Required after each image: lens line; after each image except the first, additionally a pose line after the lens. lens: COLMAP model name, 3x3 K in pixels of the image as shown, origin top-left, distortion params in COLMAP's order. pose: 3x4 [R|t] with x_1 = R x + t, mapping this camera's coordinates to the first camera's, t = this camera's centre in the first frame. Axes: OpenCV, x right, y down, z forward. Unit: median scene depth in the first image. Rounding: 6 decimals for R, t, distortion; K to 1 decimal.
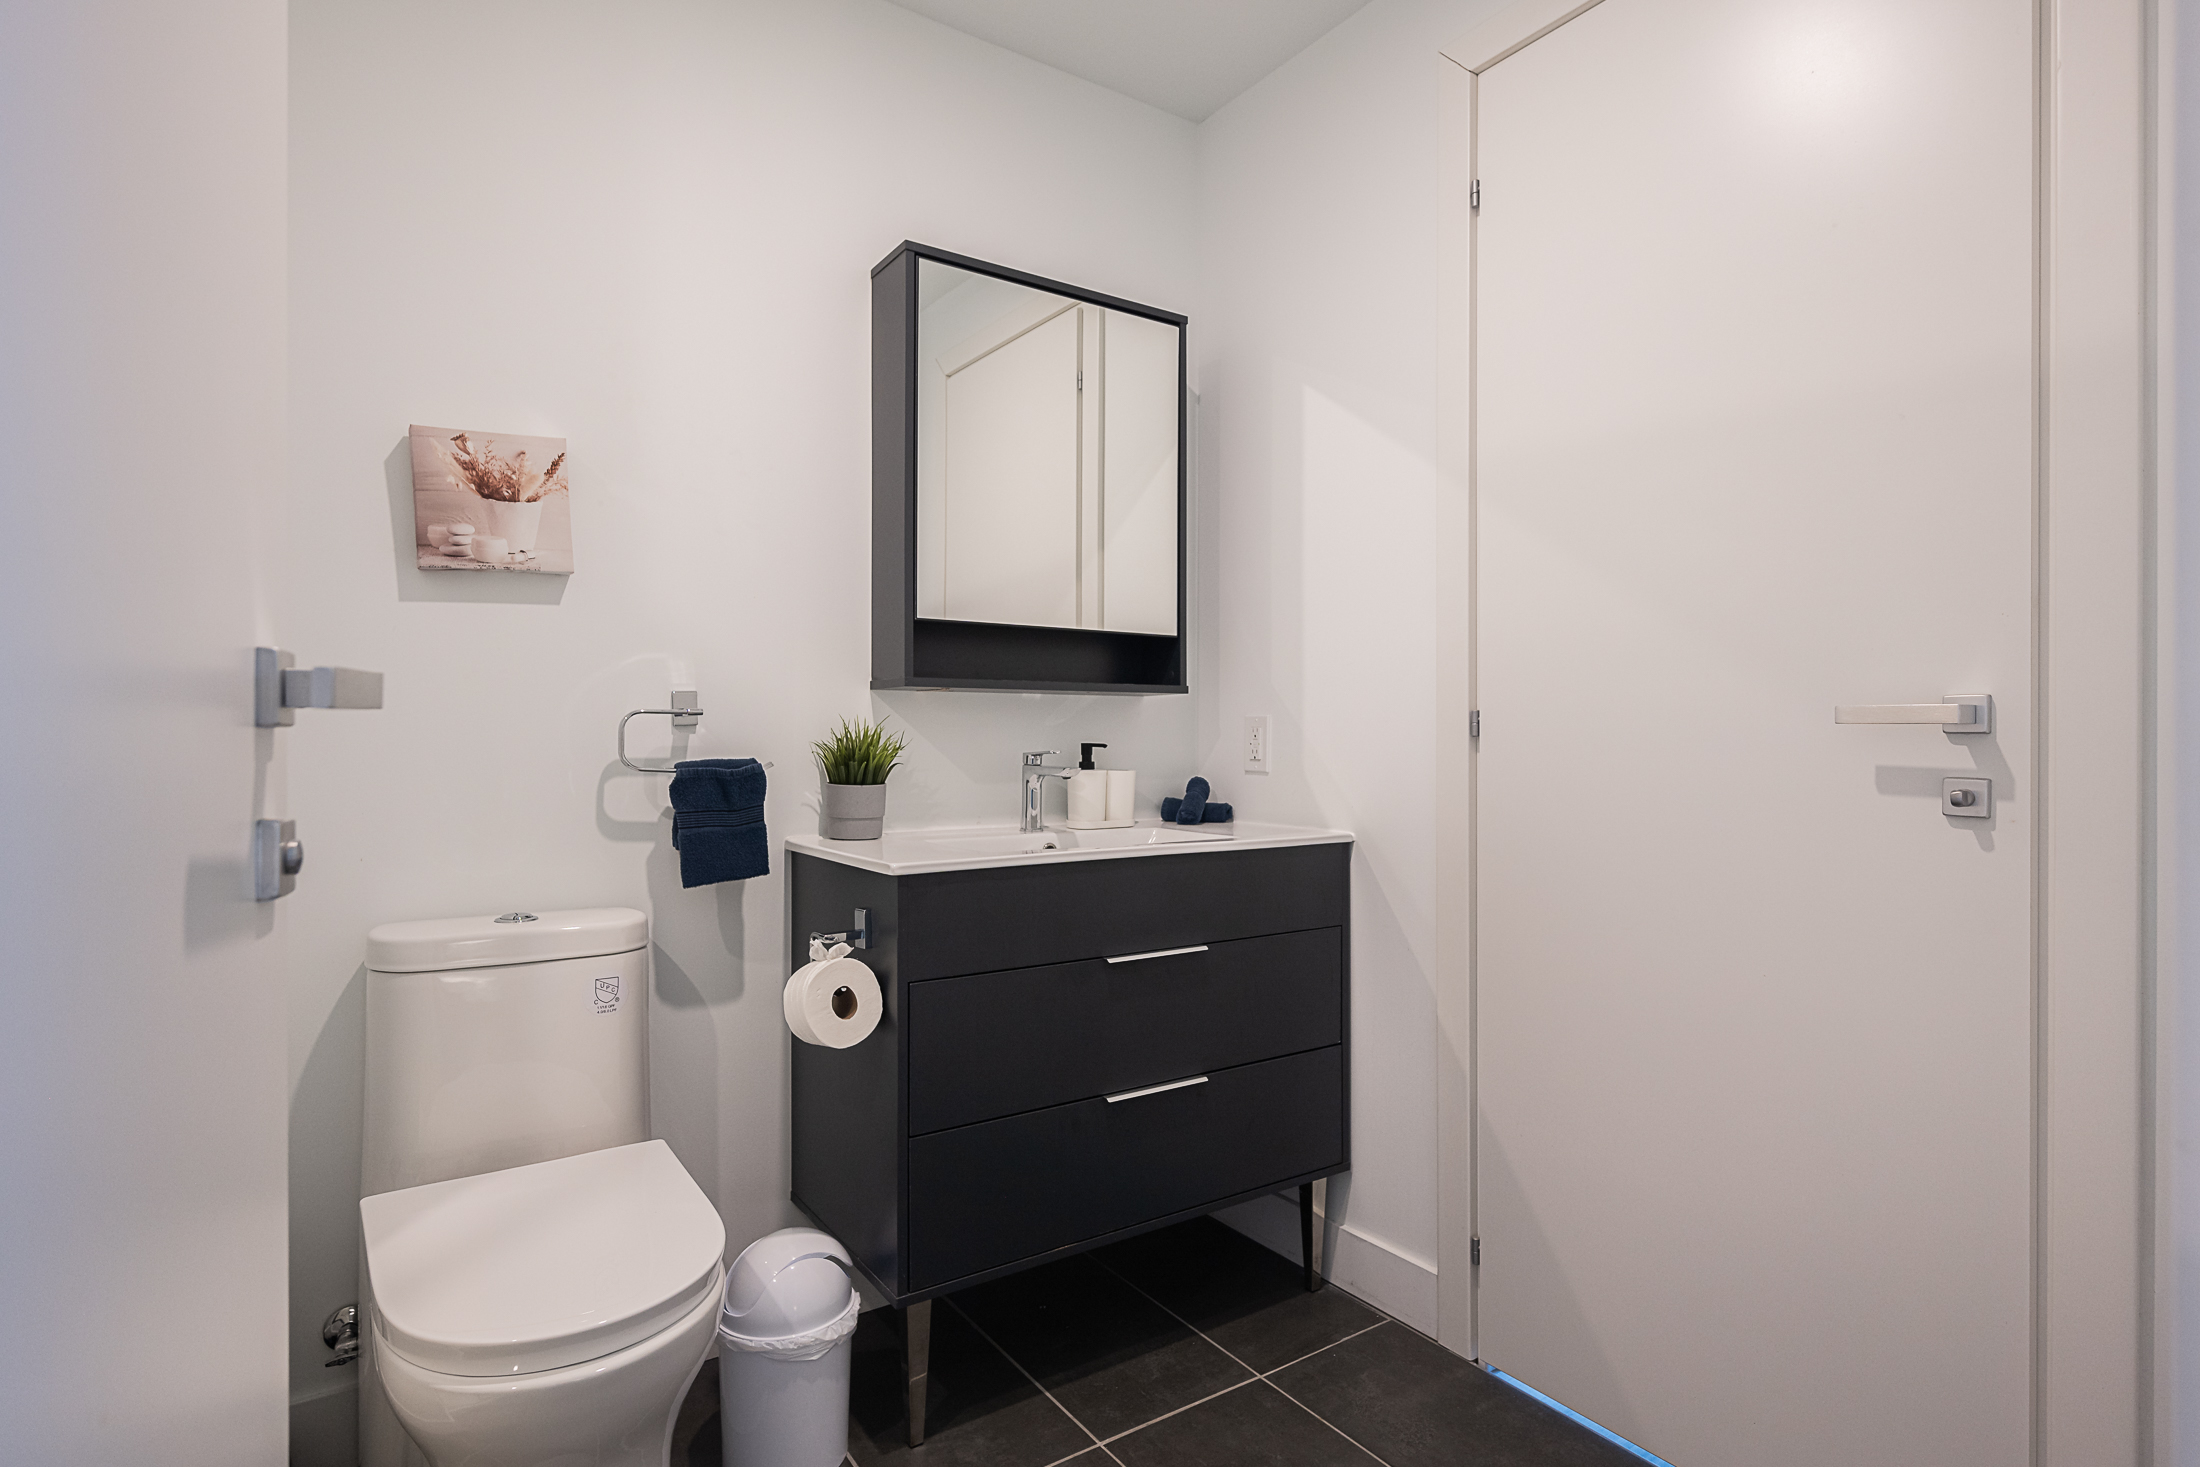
lens RADIAL K [[1112.5, 0, 1100.0], [0, 1112.5, 733.5], [0, 0, 1]] dist [0.001687, 0.000132]
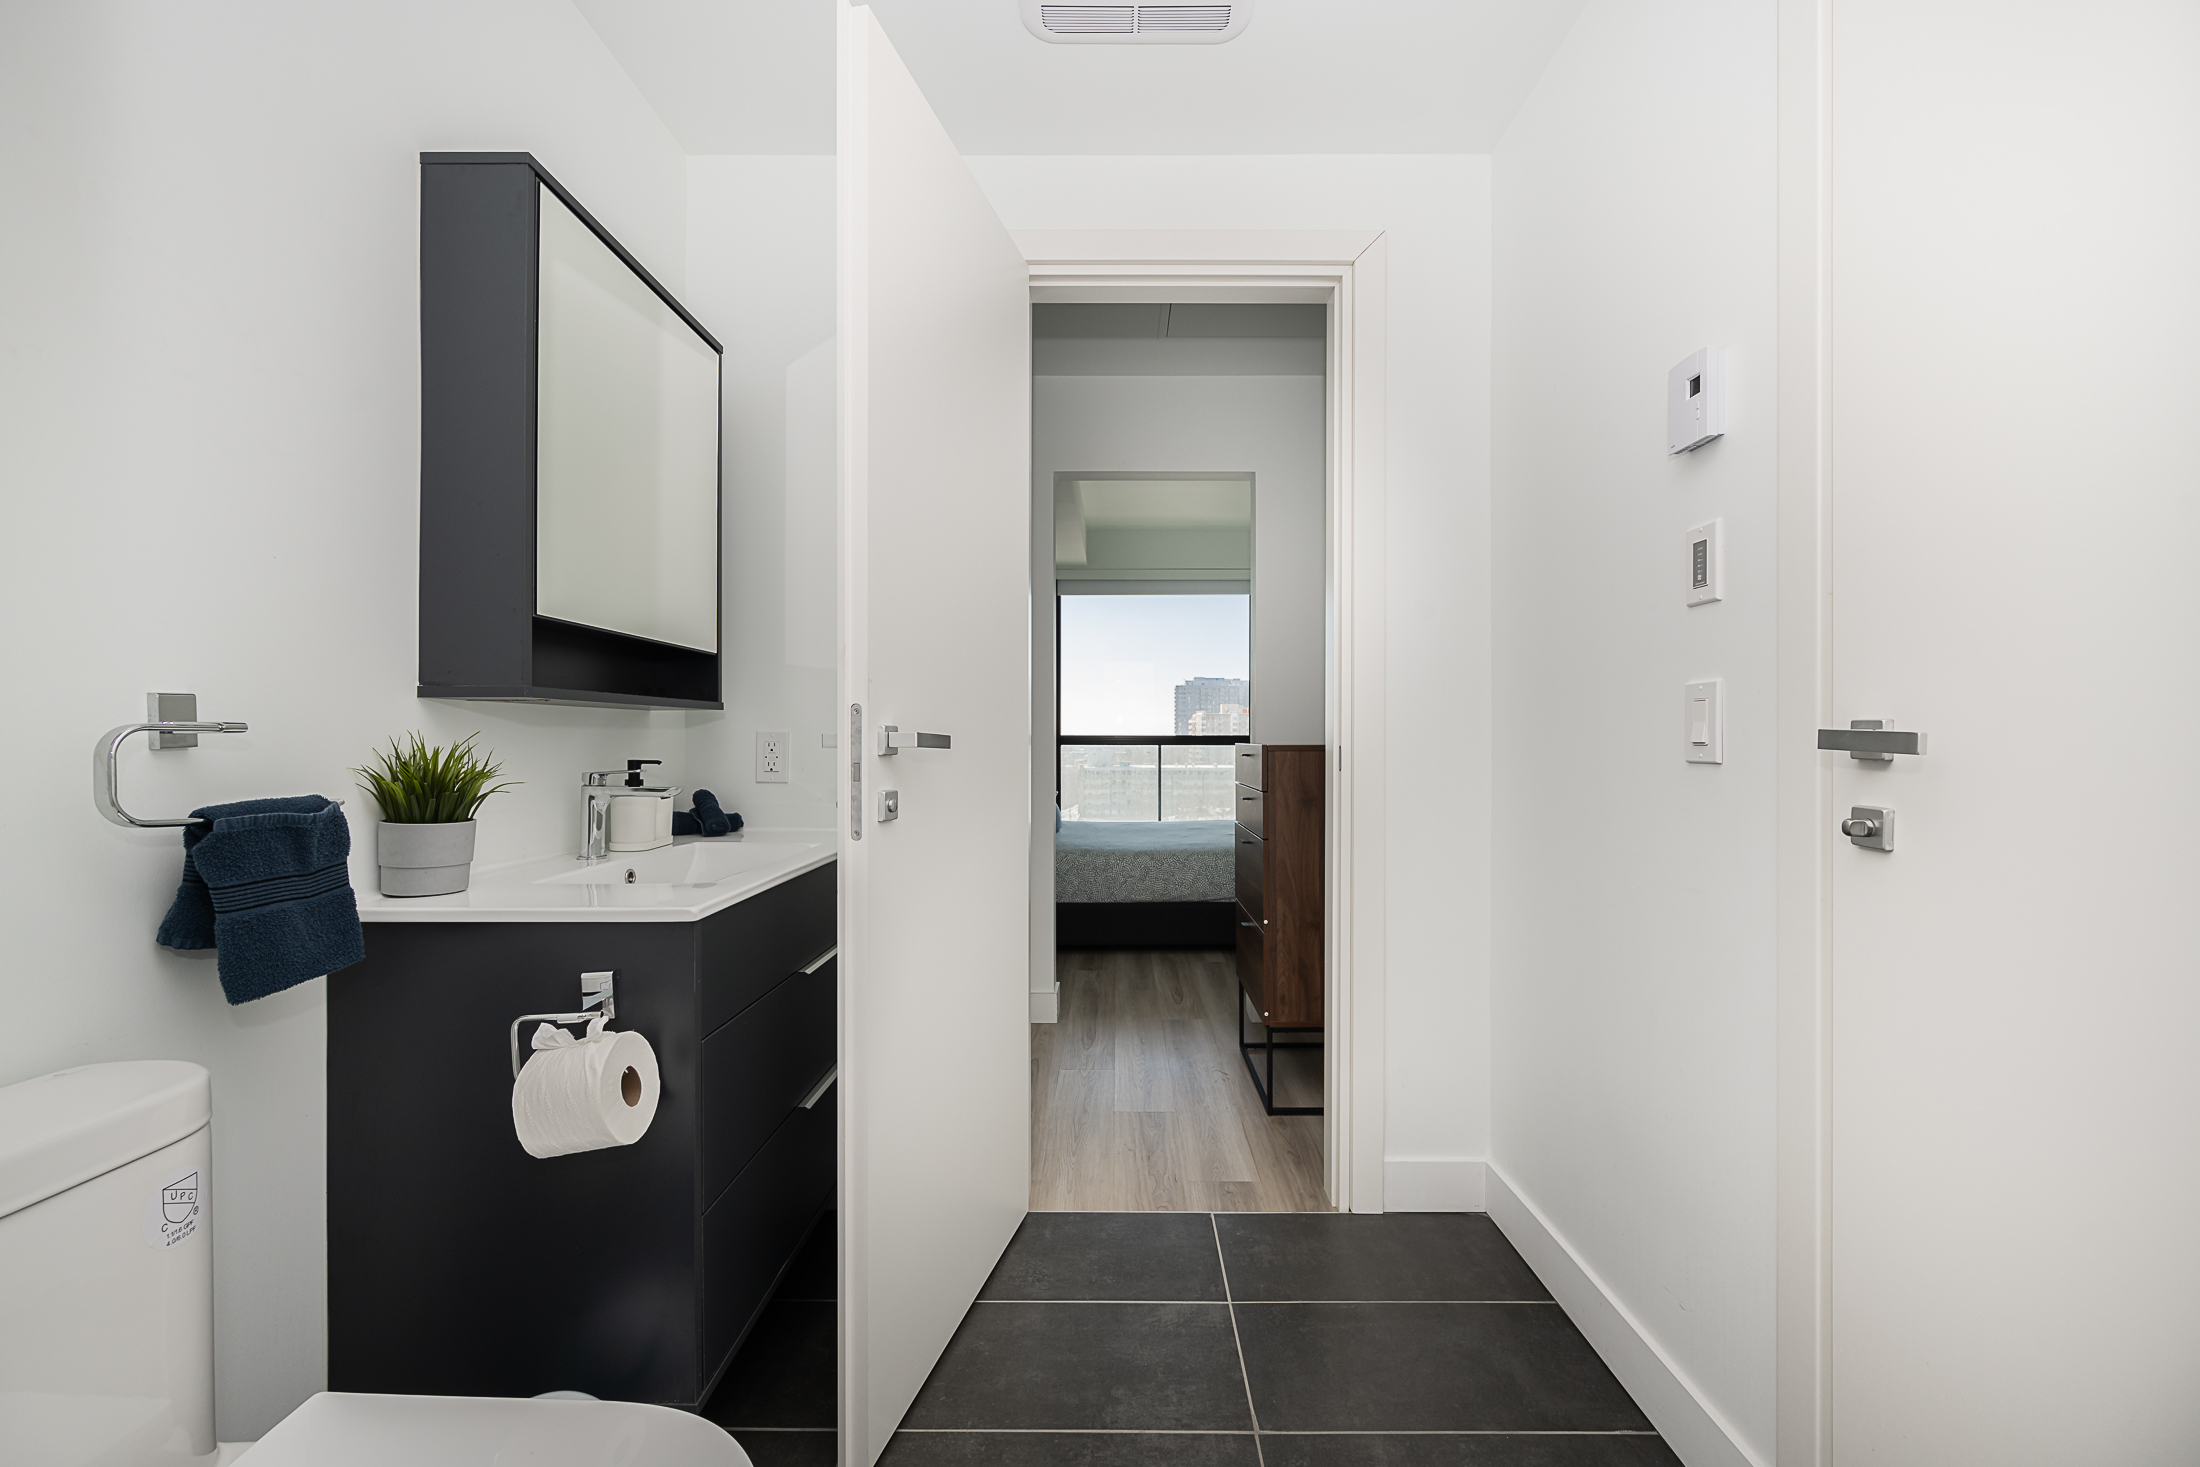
lens RADIAL K [[875.2, 0, 1100.0], [0, 875.2, 733.5], [0, 0, 1]] dist [0.000934, 0.000236]
pose [[0.567058, 0.003631, 0.823670, -0.468671], [-0.003524, 0.999992, -0.001982, -0.015847], [-0.823670, -0.001778, 0.567066, 0.287531]]
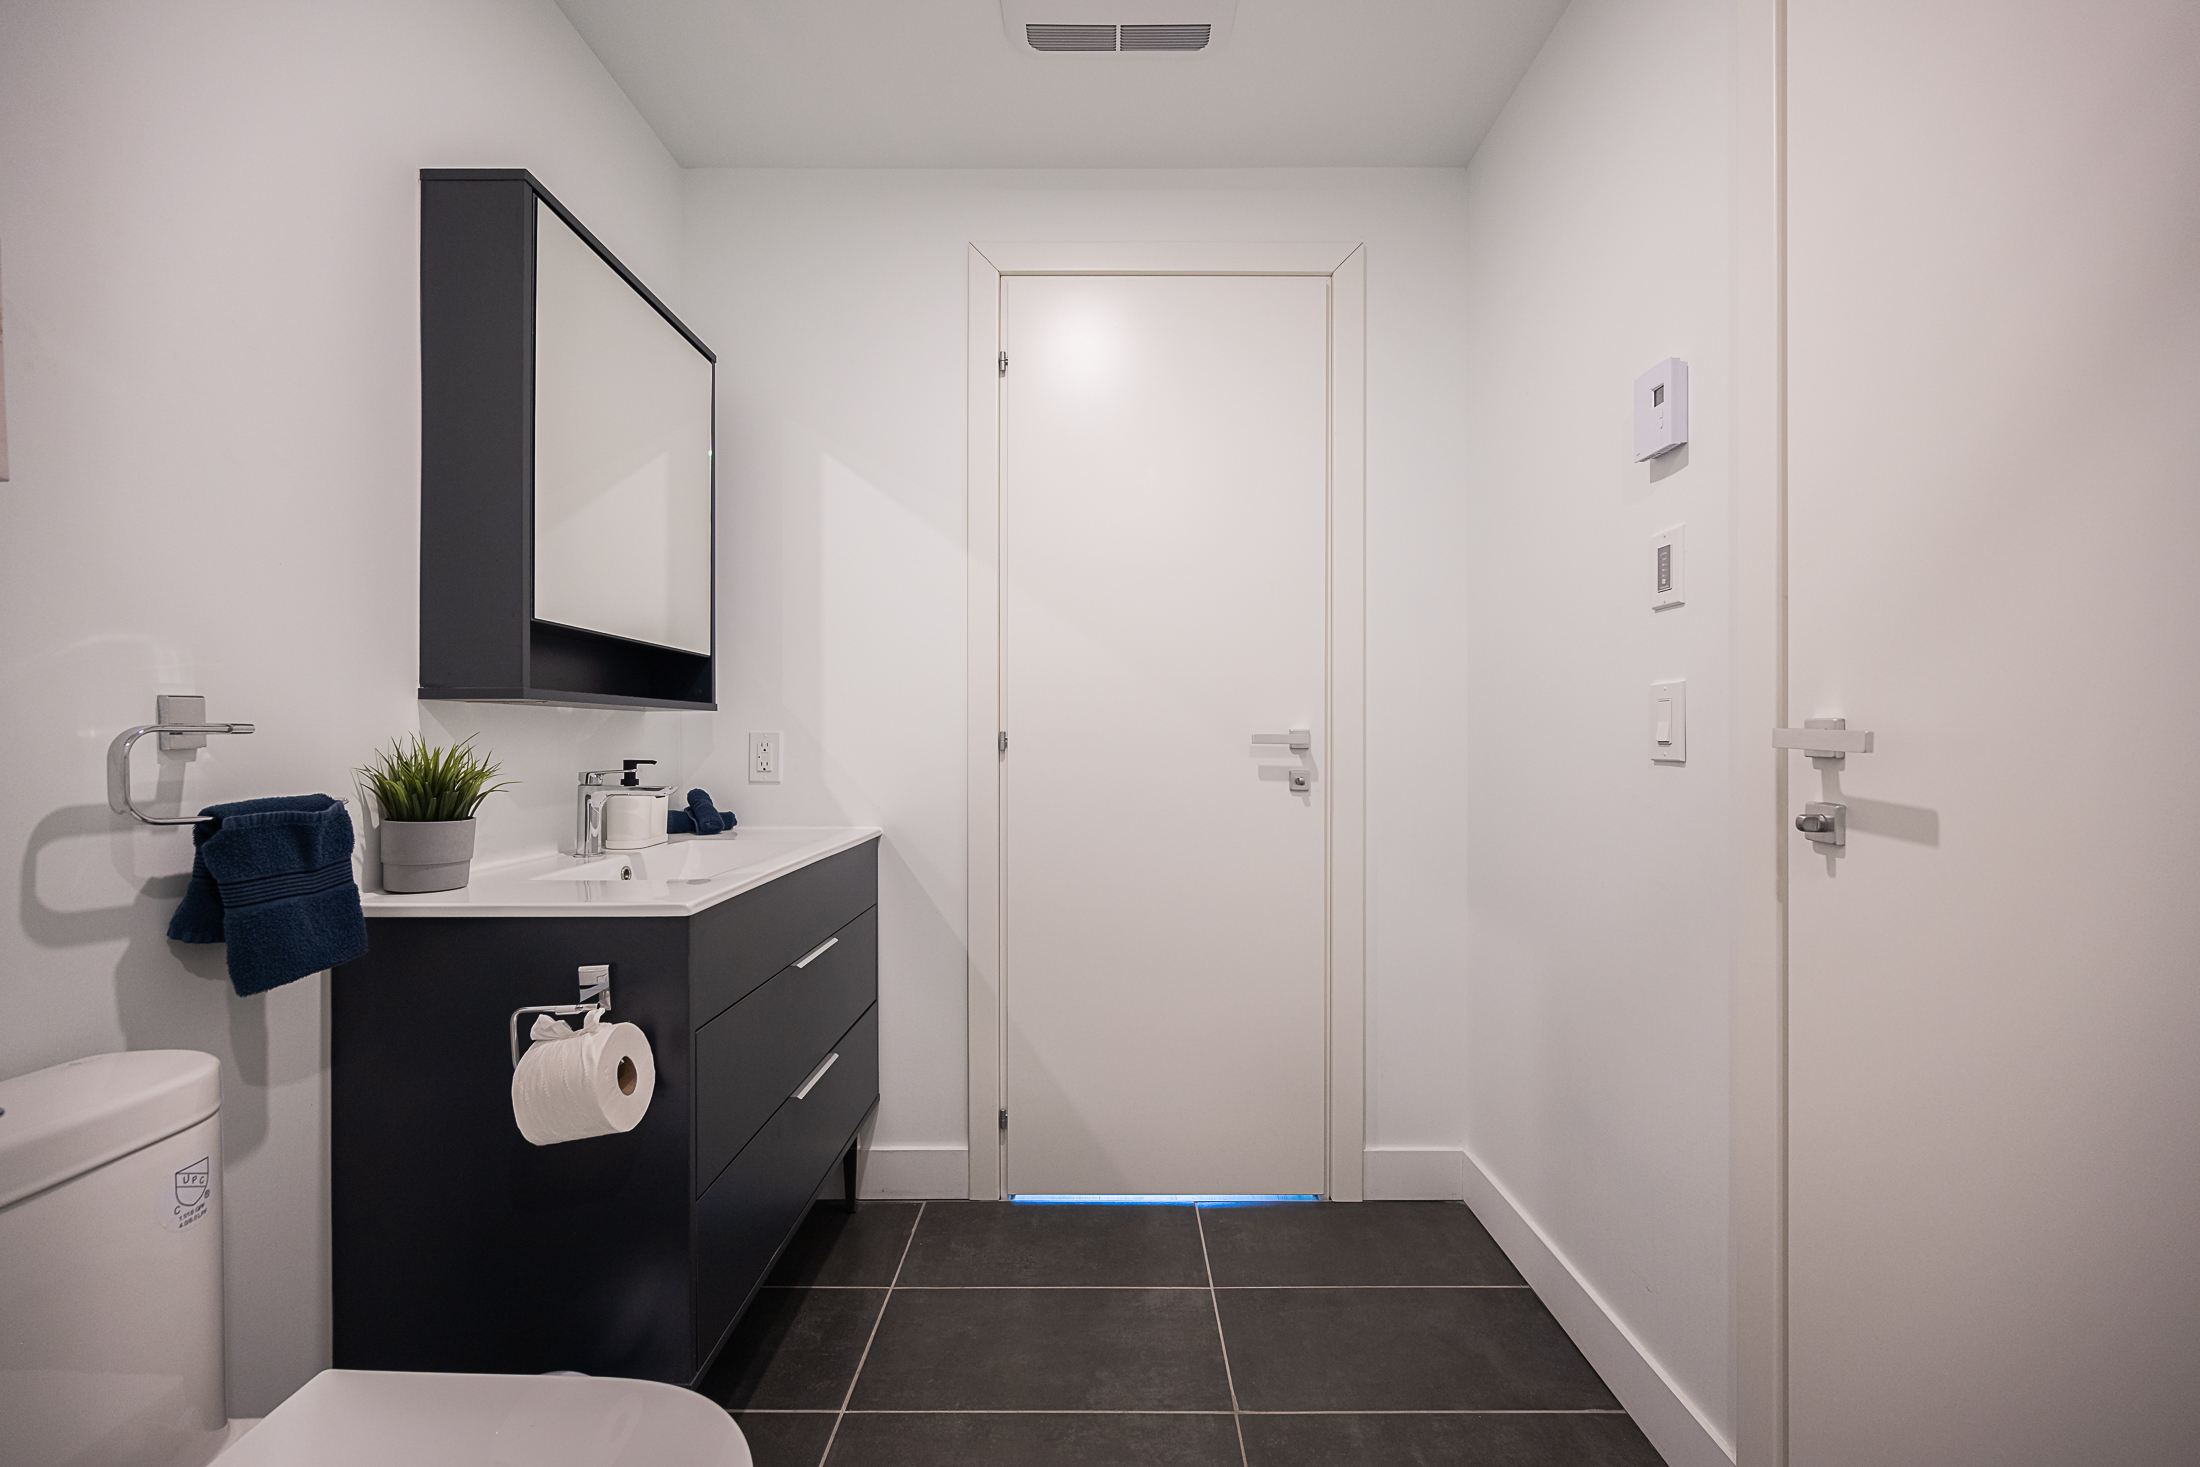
lens RADIAL K [[875.3, 0, 1100.0], [0, 875.3, 733.5], [0, 0, 1]] dist [0.001266, 0.000224]
pose [[0.564591, 0.002839, 0.825366, -0.478442], [-0.002214, 0.999996, -0.001924, -0.015880], [-0.825368, -0.000741, 0.564594, 0.267127]]
